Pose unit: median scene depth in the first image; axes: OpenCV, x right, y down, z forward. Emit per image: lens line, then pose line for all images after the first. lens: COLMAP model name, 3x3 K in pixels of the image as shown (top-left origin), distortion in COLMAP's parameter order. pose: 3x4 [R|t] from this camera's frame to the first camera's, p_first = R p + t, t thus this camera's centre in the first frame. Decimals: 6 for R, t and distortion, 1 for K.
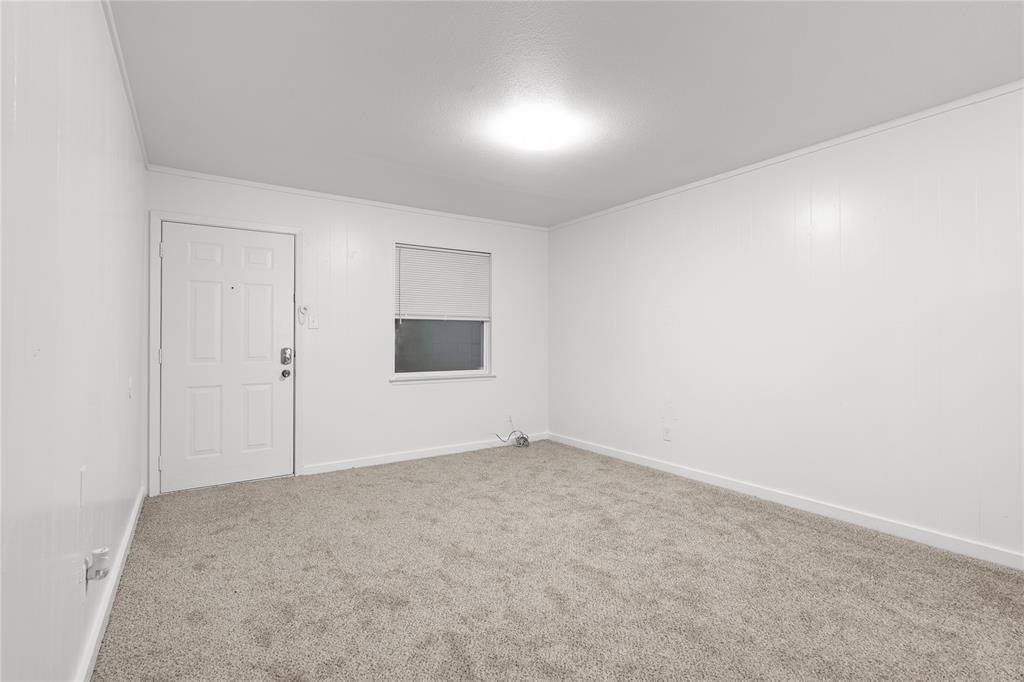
lens RADIAL K [[484.1, 0, 516.1], [0, 484.1, 334.1], [0, 0, 1]] dist [-0.000895, 0.000508]
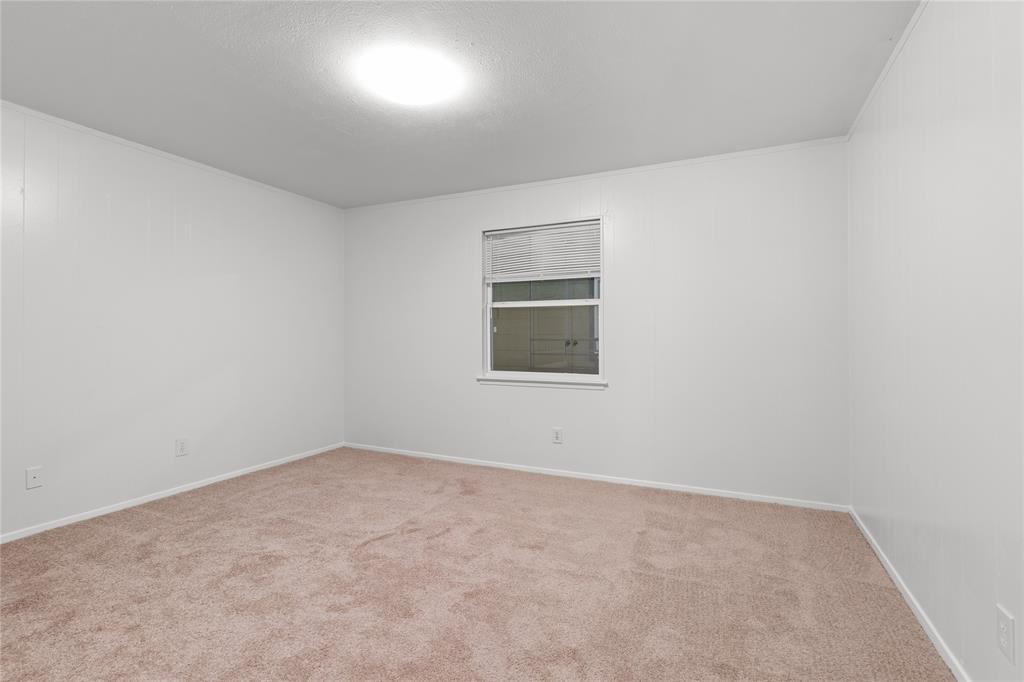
lens RADIAL K [[484.1, 0, 514.7], [0, 484.1, 336.6], [0, 0, 1]] dist [-0.000895, 0.000508]
pose [[0.517251, 0.002900, -0.855829, 0.694511], [0.011960, 0.999872, 0.010617, 0.005141], [0.855750, -0.015727, 0.517150, 0.680928]]
